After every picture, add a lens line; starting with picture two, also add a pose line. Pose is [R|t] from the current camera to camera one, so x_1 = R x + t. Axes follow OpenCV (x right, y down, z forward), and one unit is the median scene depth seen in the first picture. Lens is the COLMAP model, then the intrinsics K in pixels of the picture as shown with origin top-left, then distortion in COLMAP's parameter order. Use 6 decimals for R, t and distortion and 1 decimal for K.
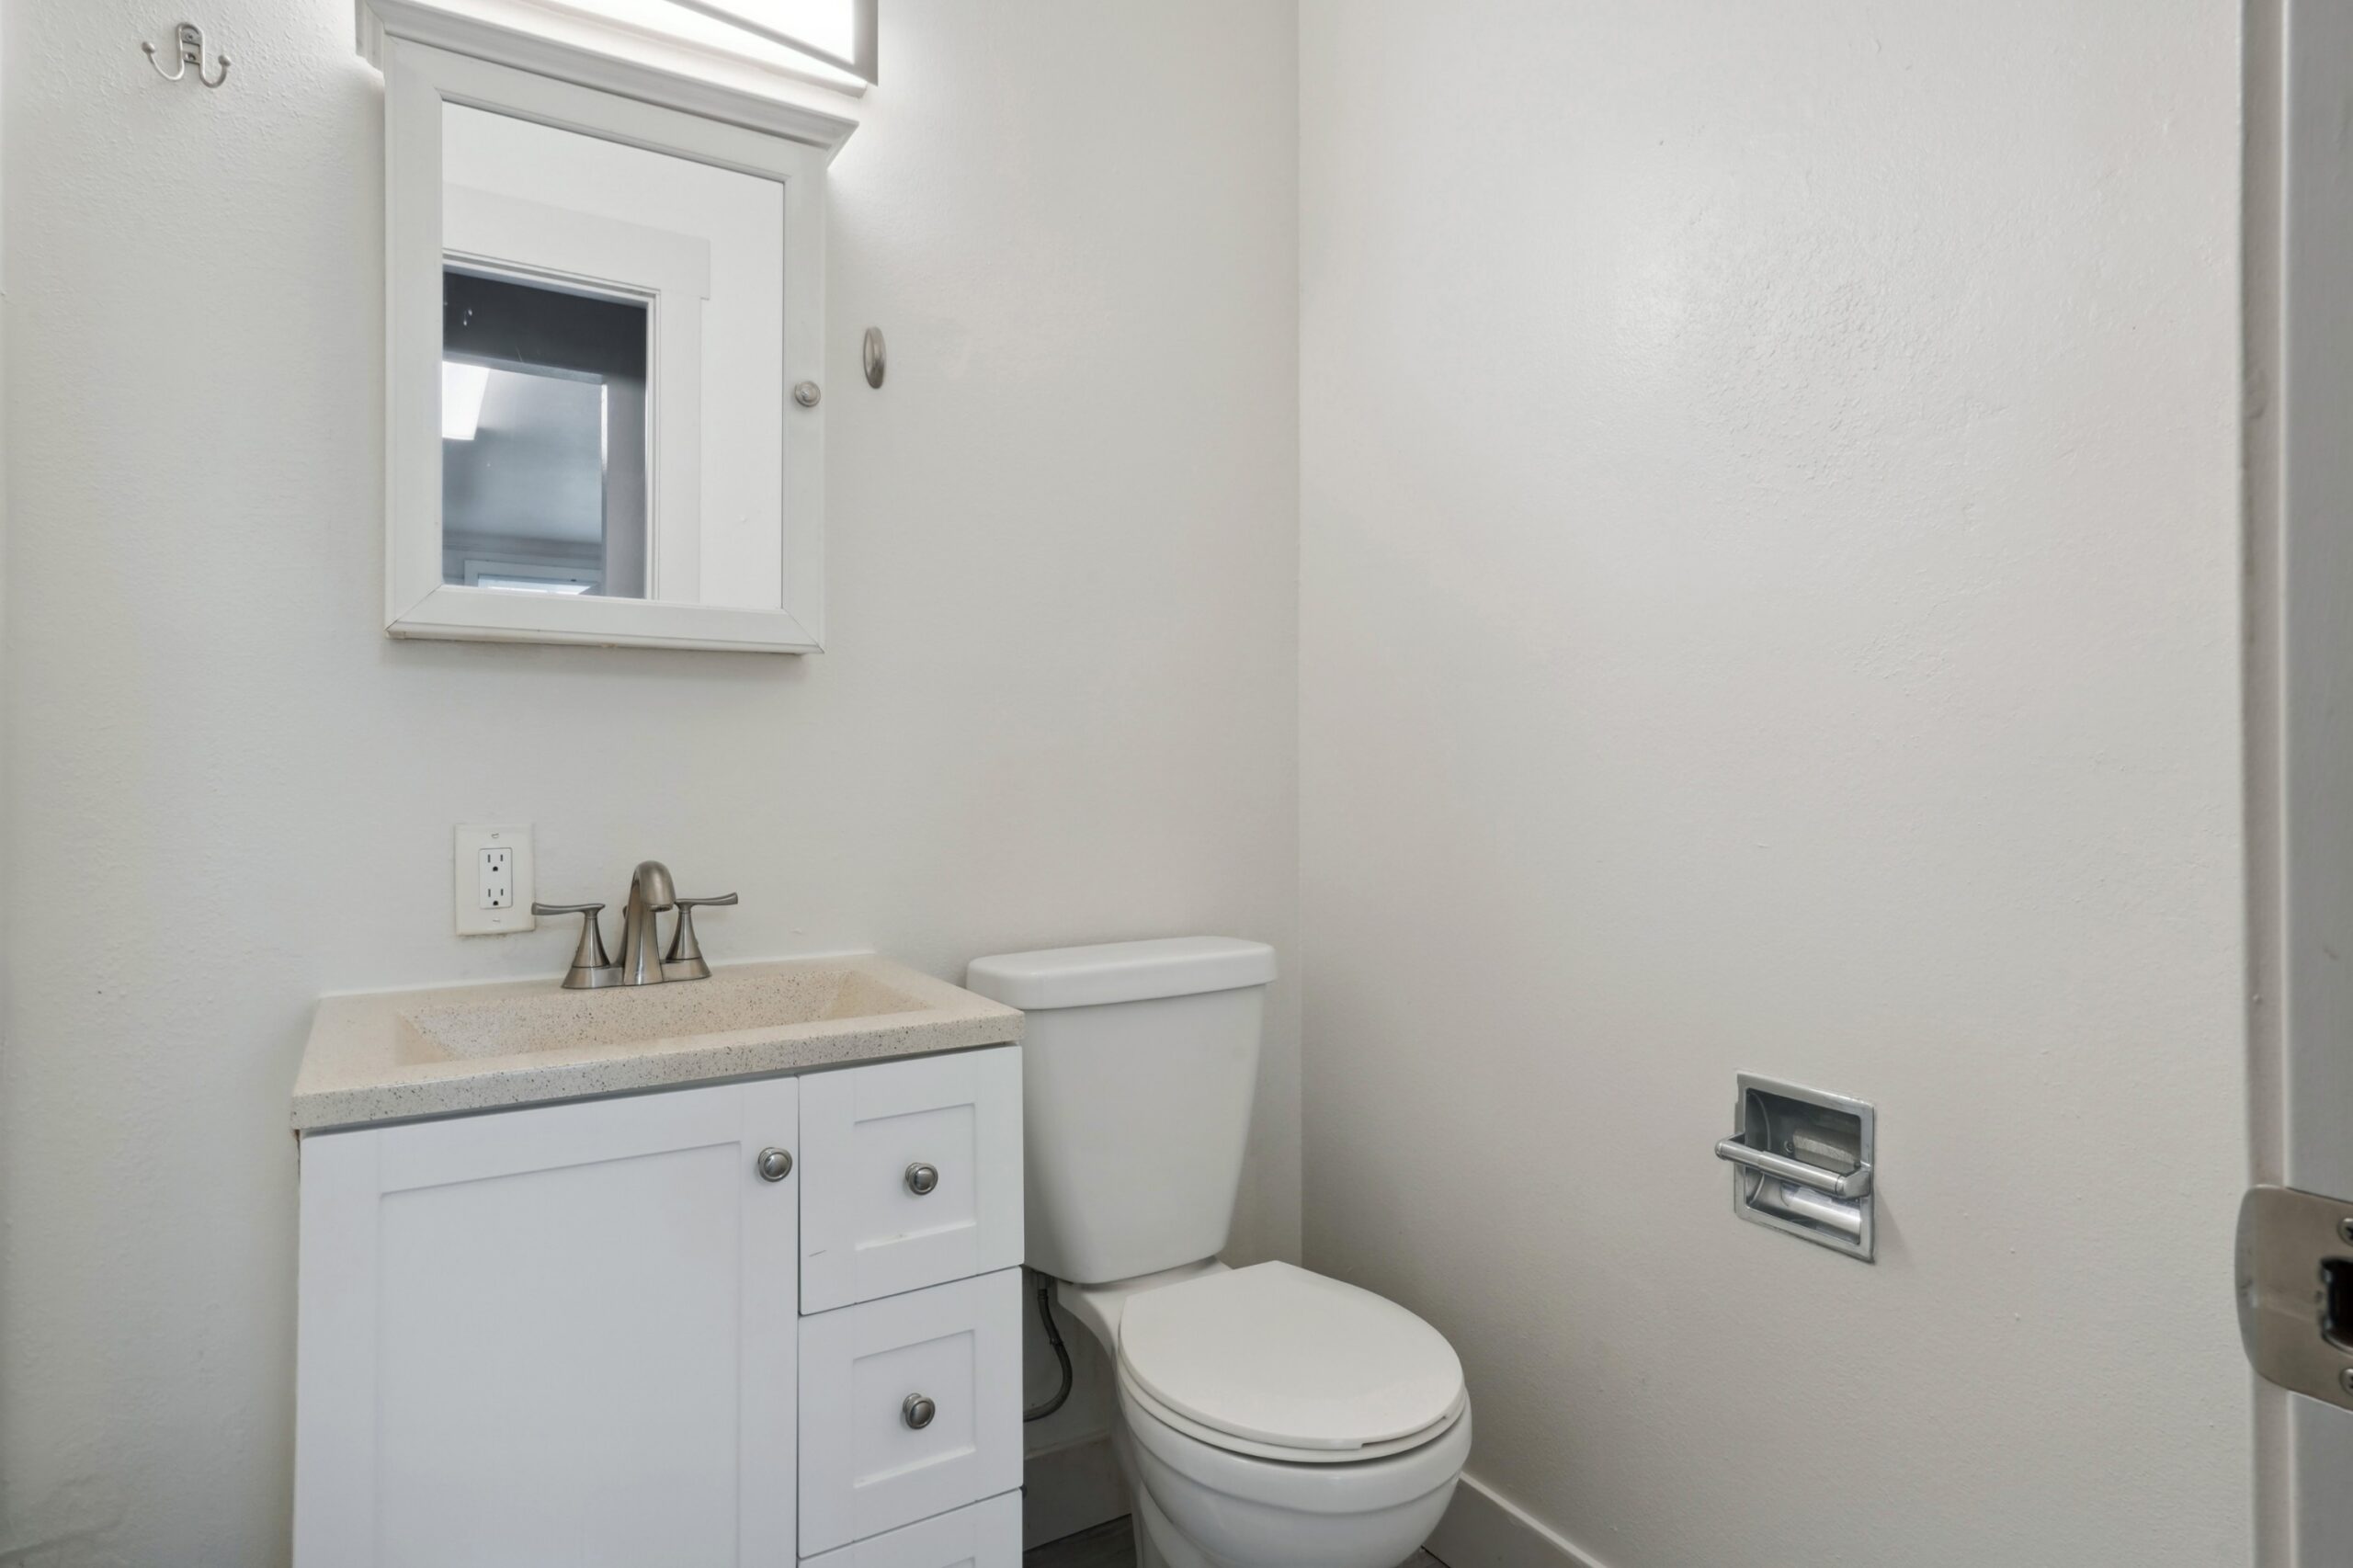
lens RADIAL K [[1303.8, 0, 1175.1], [0, 1303.8, 744.9], [0, 0, 1]] dist [0.023514, 0.001458]
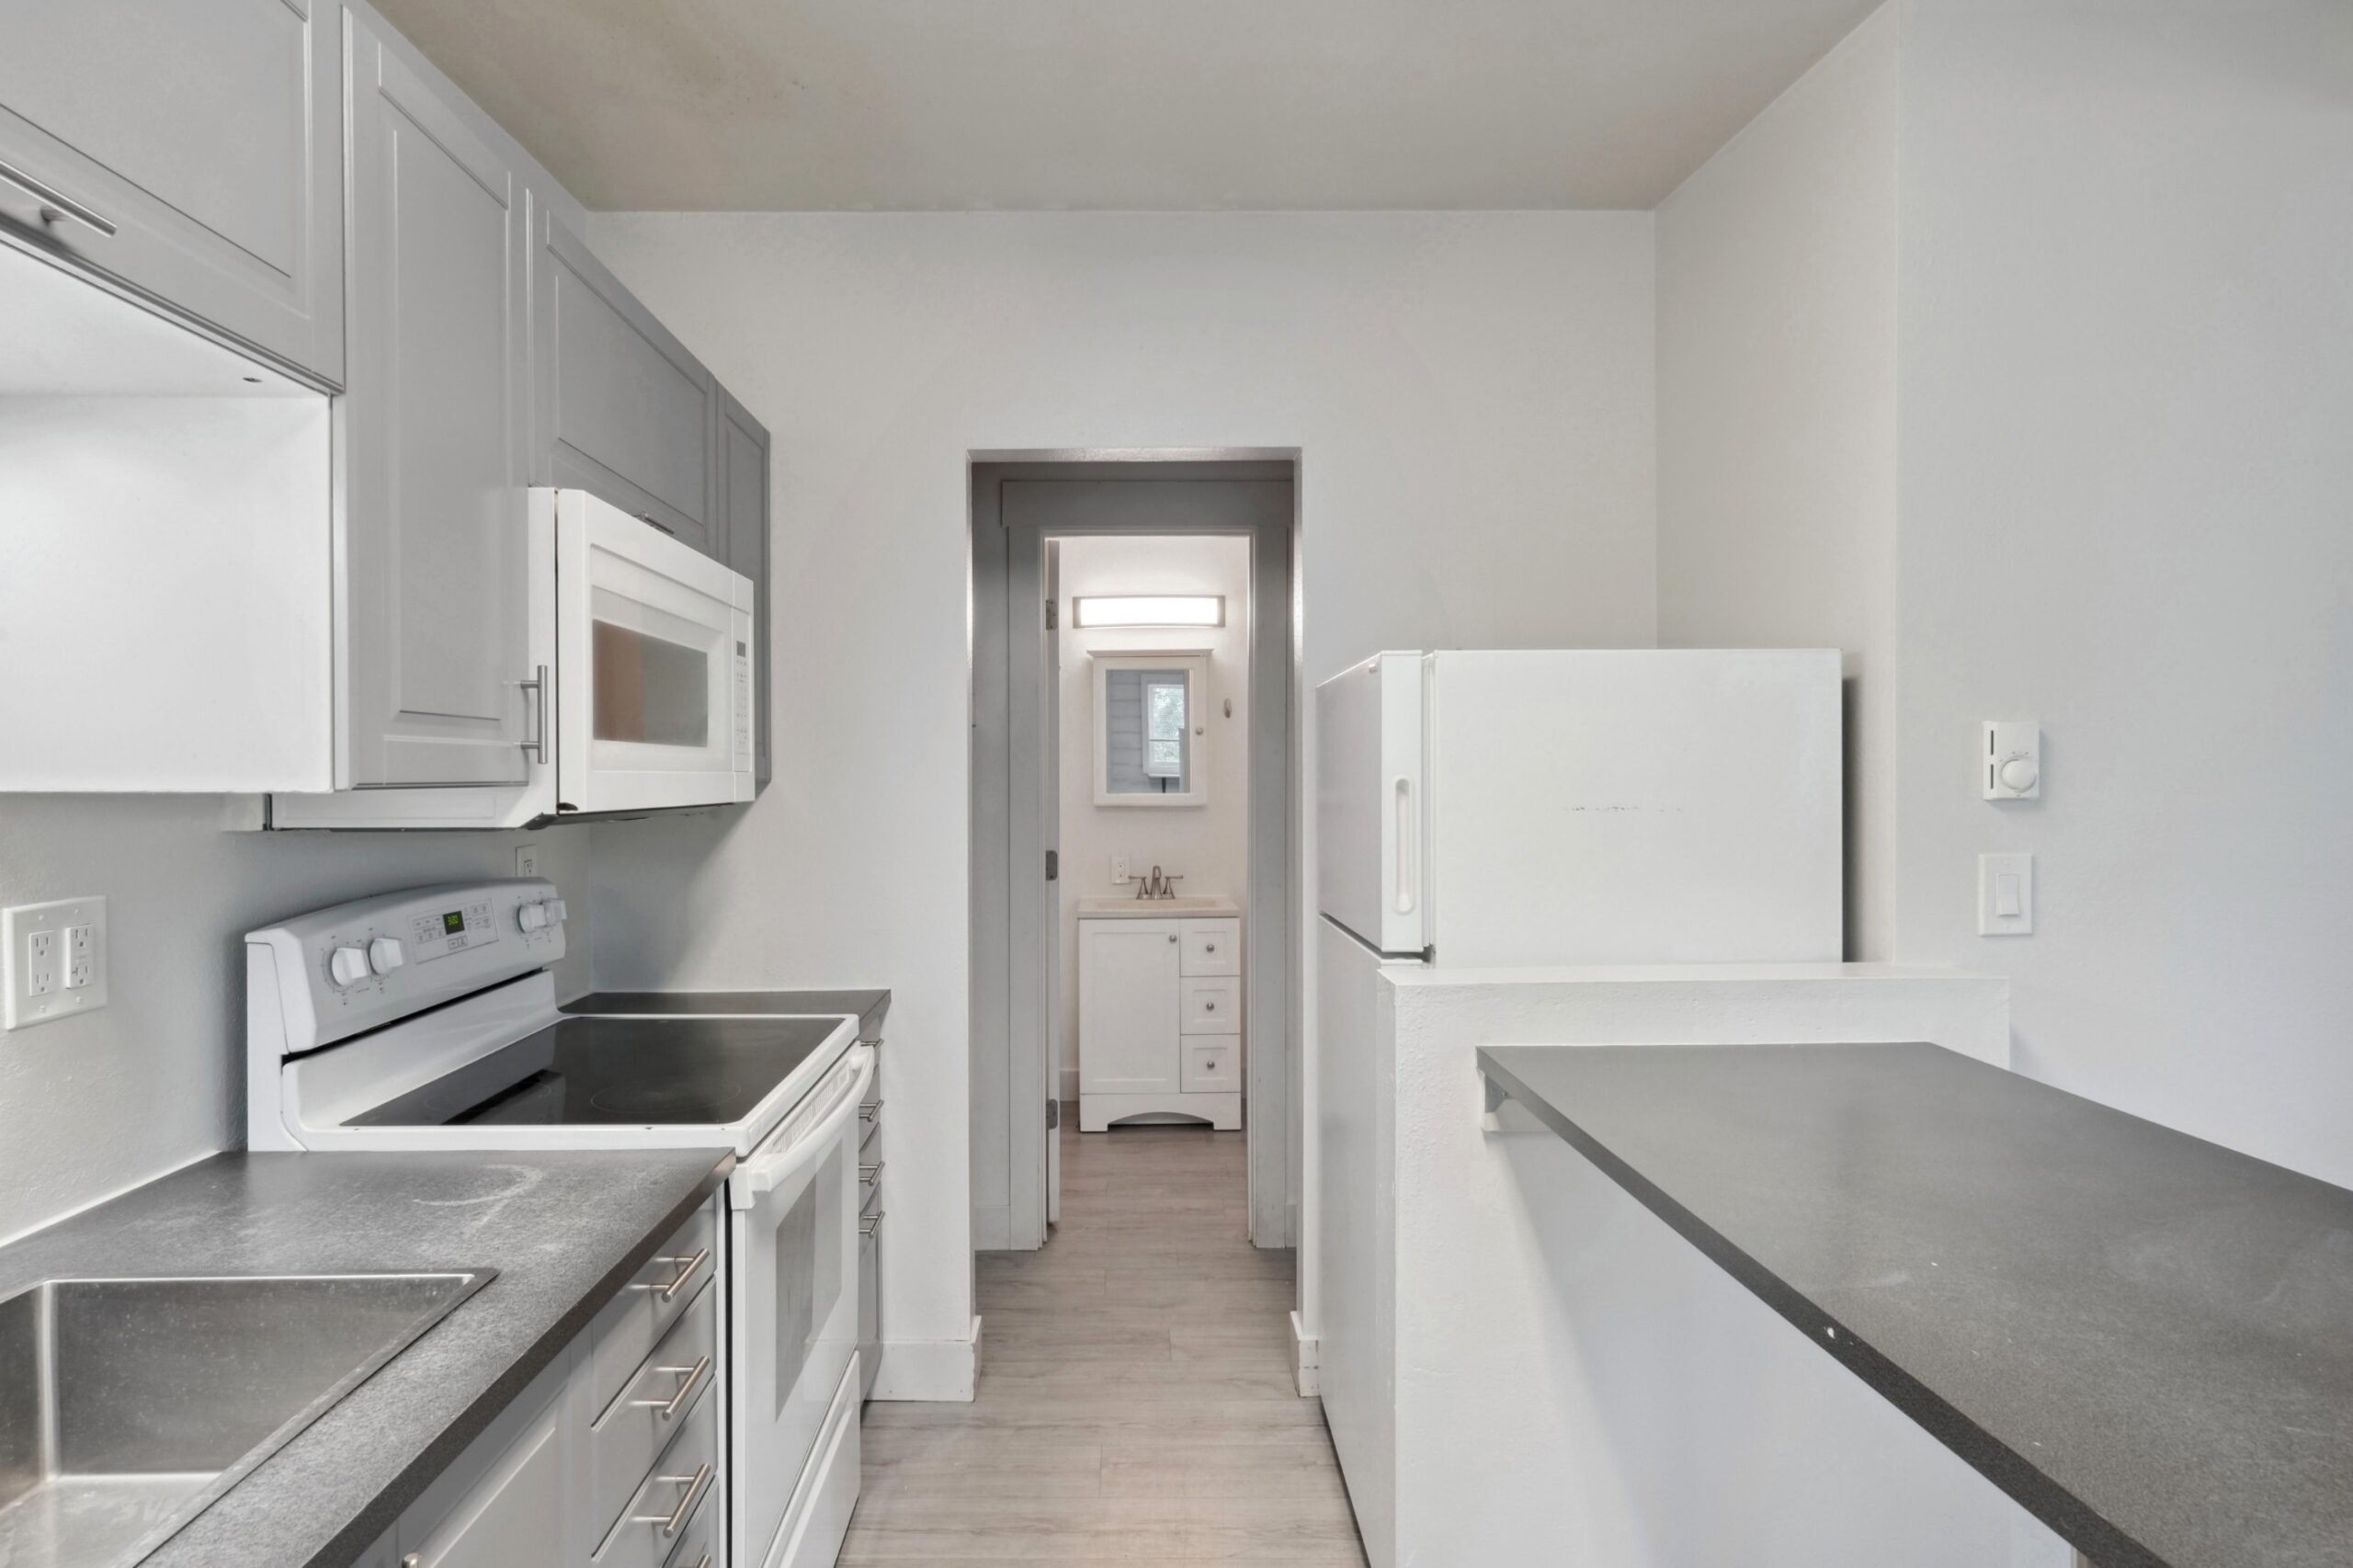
lens RADIAL K [[1237.8, 0, 1140.8], [0, 1237.8, 796.2], [0, 0, 1]] dist [-0.001345, 0.000001]
pose [[0.857475, 0.002344, -0.514520, 1.355262], [0.012279, 0.999612, 0.025017, -0.193822], [0.514379, -0.027769, 0.857113, -2.009181]]
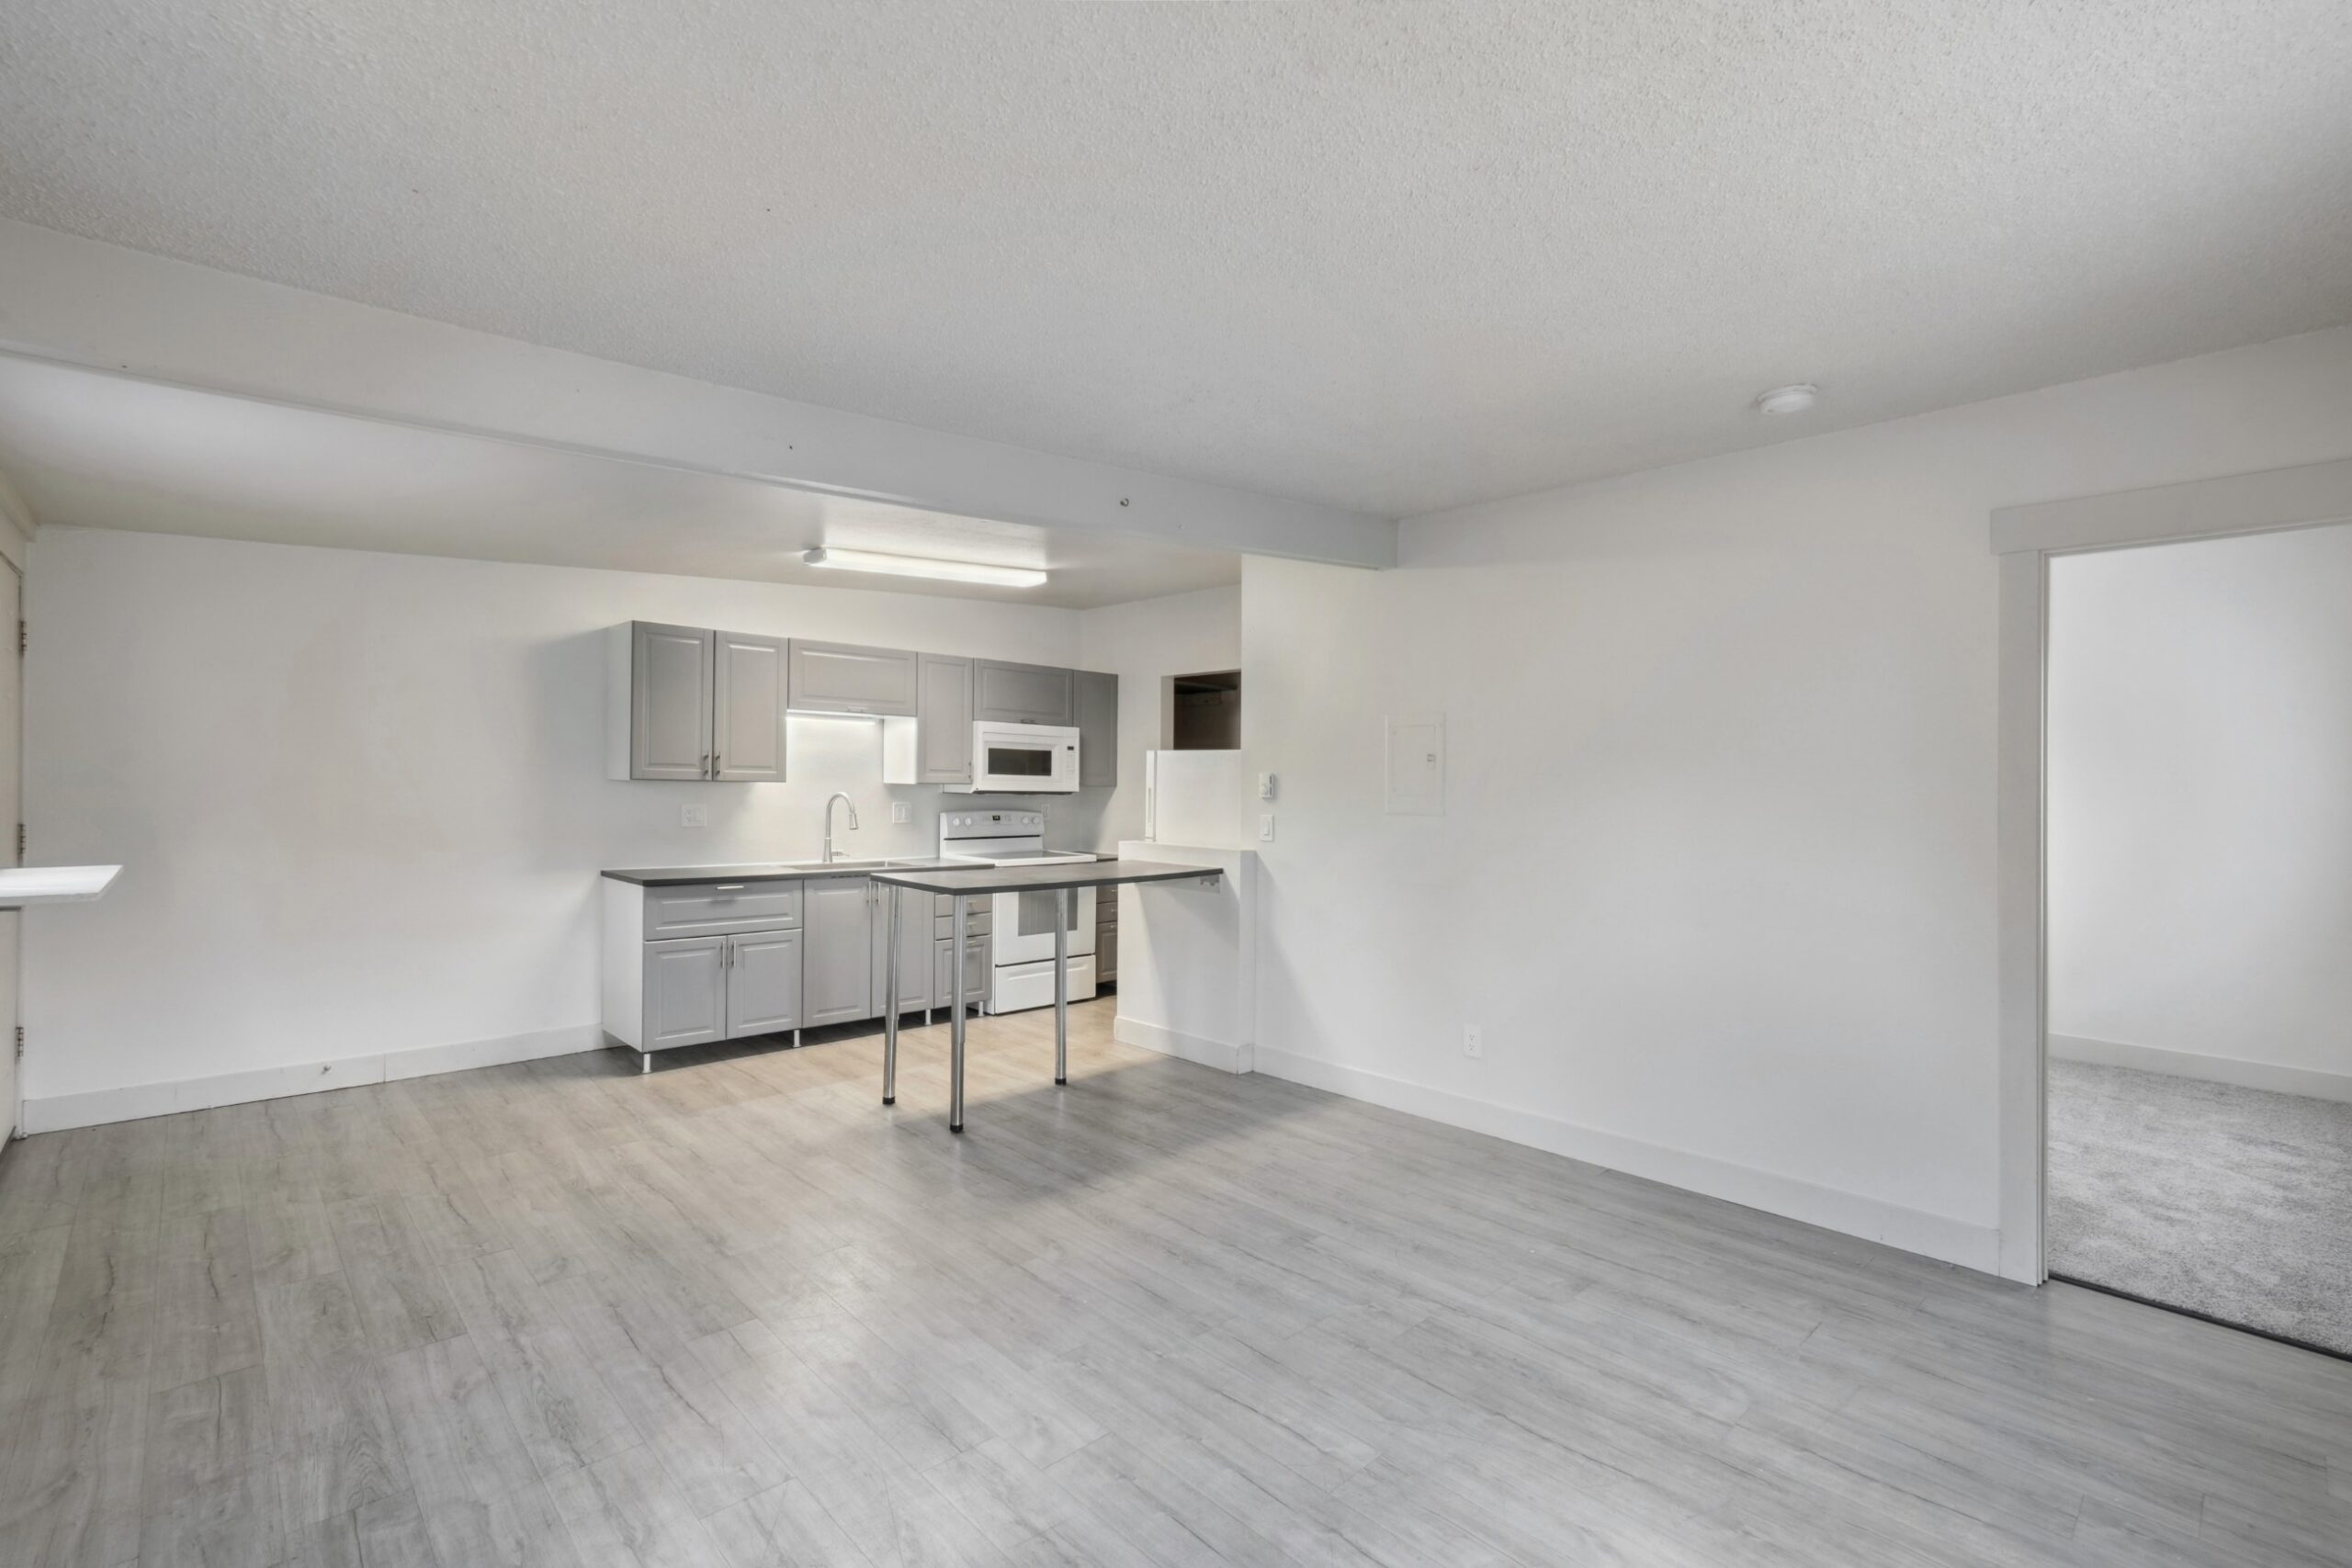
lens RADIAL K [[1054.1, 0, 1175.7], [0, 1054.1, 773.7], [0, 0, 1]] dist [-0.002248, 0.000584]
pose [[0.215398, -0.008597, -0.976488, 5.021199], [-0.004511, 0.999942, -0.009798, -0.190154], [0.976516, 0.006515, 0.215347, -1.436939]]
